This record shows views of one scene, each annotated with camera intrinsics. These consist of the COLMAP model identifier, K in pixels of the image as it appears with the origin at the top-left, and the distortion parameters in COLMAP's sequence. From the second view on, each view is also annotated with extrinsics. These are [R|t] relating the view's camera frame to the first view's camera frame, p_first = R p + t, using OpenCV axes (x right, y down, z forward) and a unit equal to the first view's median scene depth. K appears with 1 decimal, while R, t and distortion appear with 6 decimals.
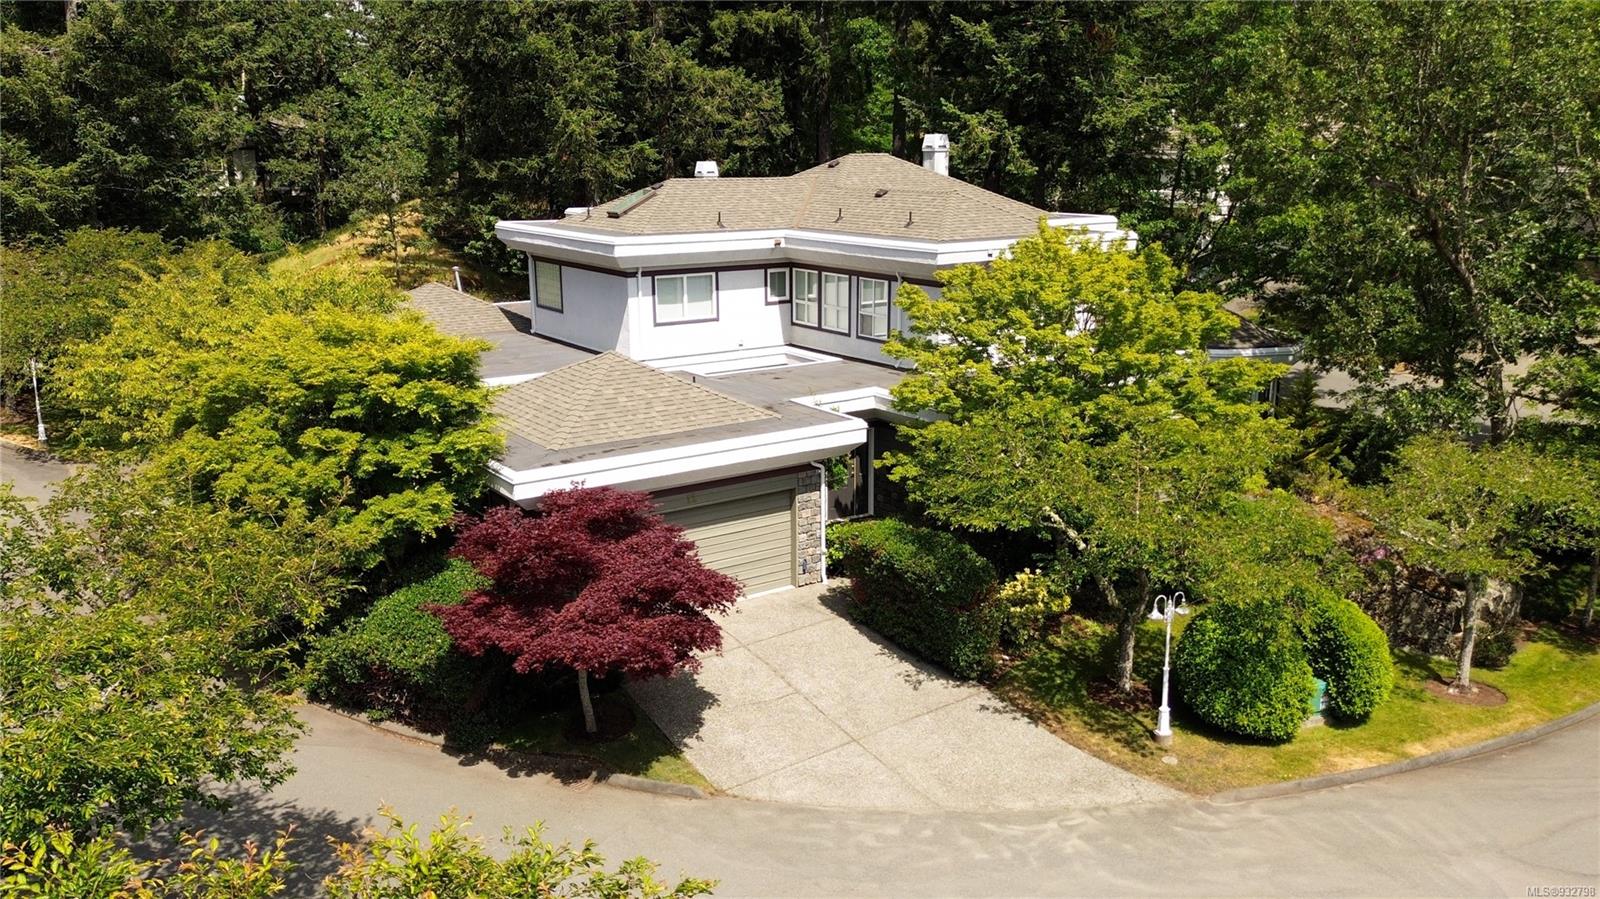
lens RADIAL K [[1257.4, 0, 800.0], [0, 1257.4, 449.5], [0, 0, 1]] dist [0.086824, -0.094849]
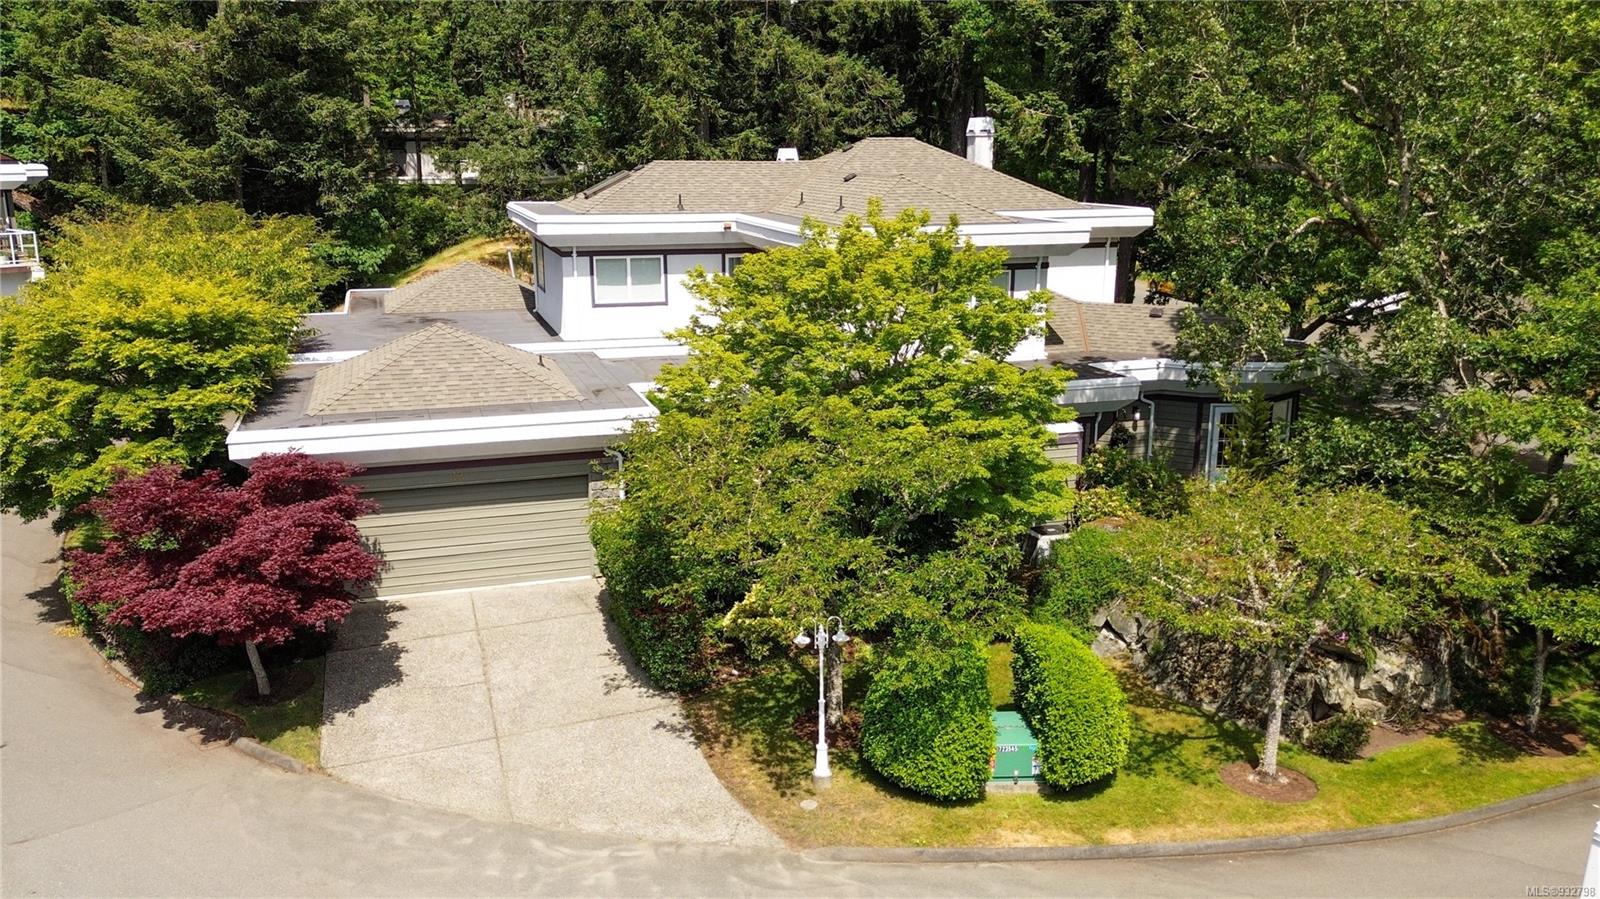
lens RADIAL K [[1257.4, 0, 800.0], [0, 1257.4, 449.5], [0, 0, 1]] dist [0.086824, -0.094849]
pose [[0.957252, 0.071418, -0.280301, 0.410860], [-0.071673, 0.997384, 0.009356, -0.008731], [0.280236, 0.011134, 0.959867, 0.116375]]
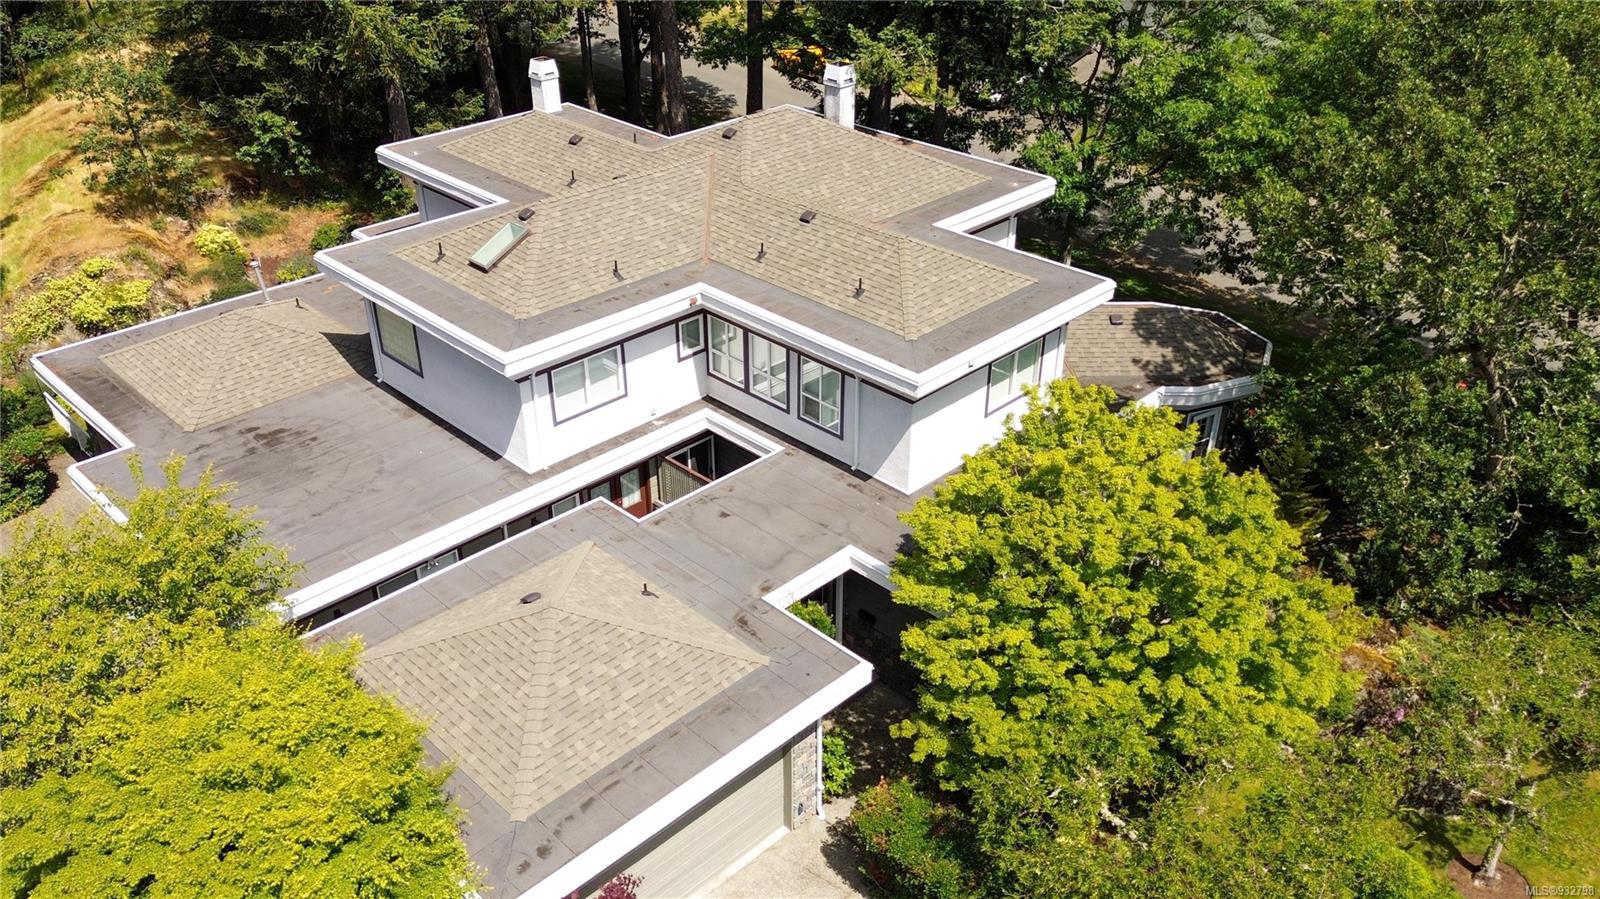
lens RADIAL K [[1257.4, 0, 800.0], [0, 1257.4, 449.5], [0, 0, 1]] dist [0.086824, -0.094849]
pose [[0.983923, -0.088294, 0.155239, -0.109644], [0.040168, 0.956377, 0.289361, -0.394856], [-0.174015, -0.278473, 0.944548, 0.241178]]
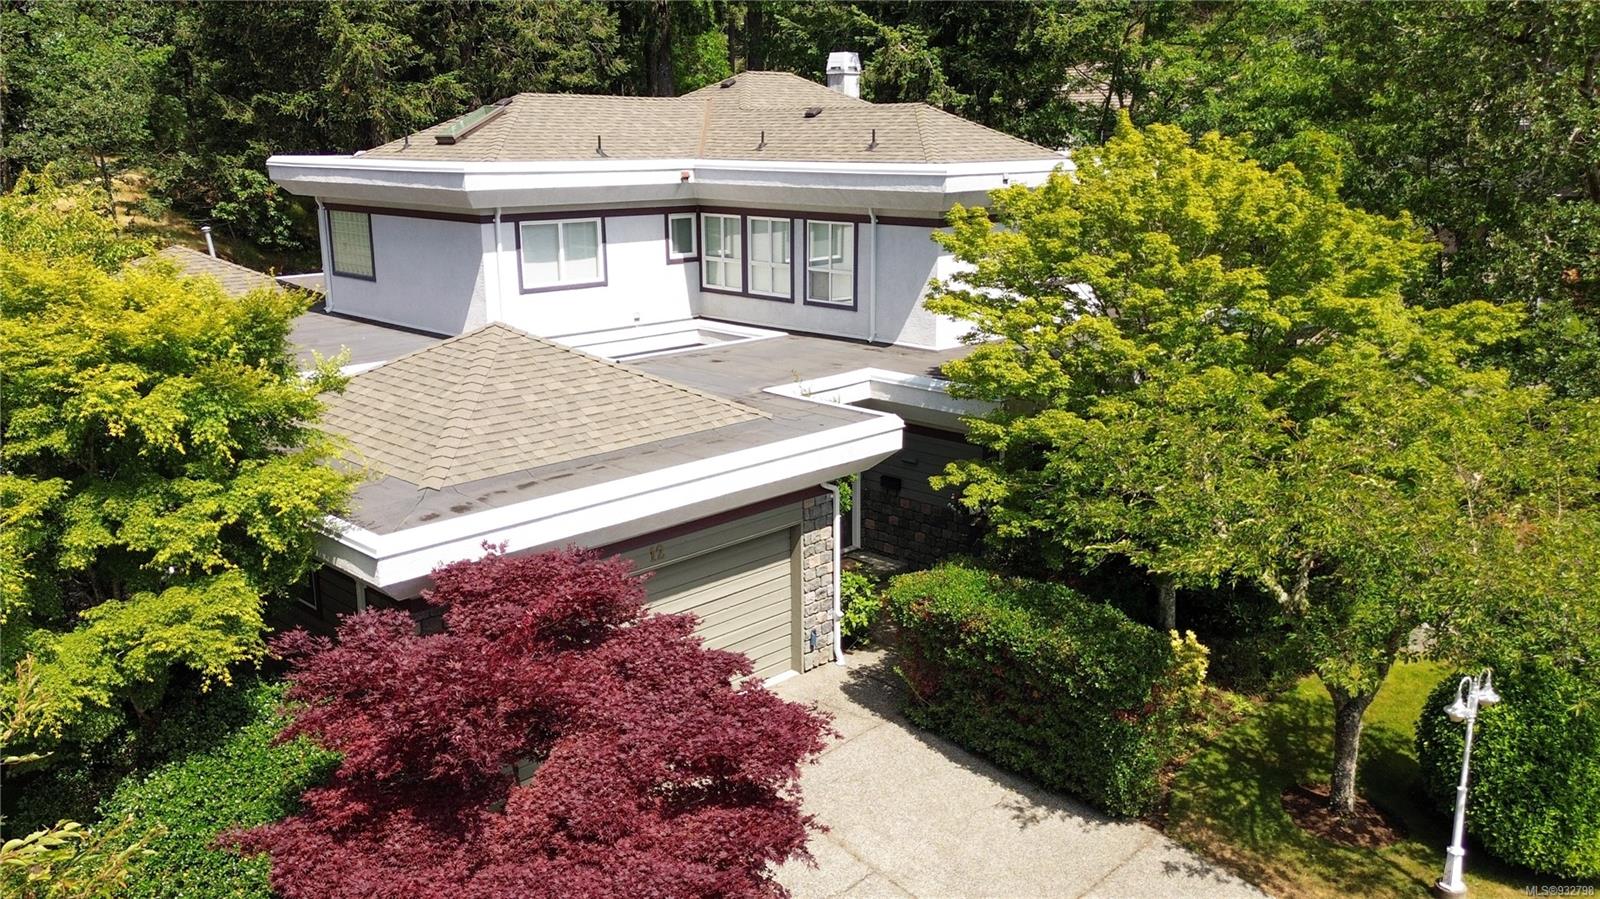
lens RADIAL K [[1260.4, 0, 802.7], [0, 1260.4, 456.9], [0, 0, 1]] dist [0.066855, -0.100607]
pose [[0.982625, -0.045144, 0.180030, -0.115813], [0.043060, 0.998953, 0.015472, -0.013972], [-0.180540, -0.007451, 0.983539, 0.346986]]
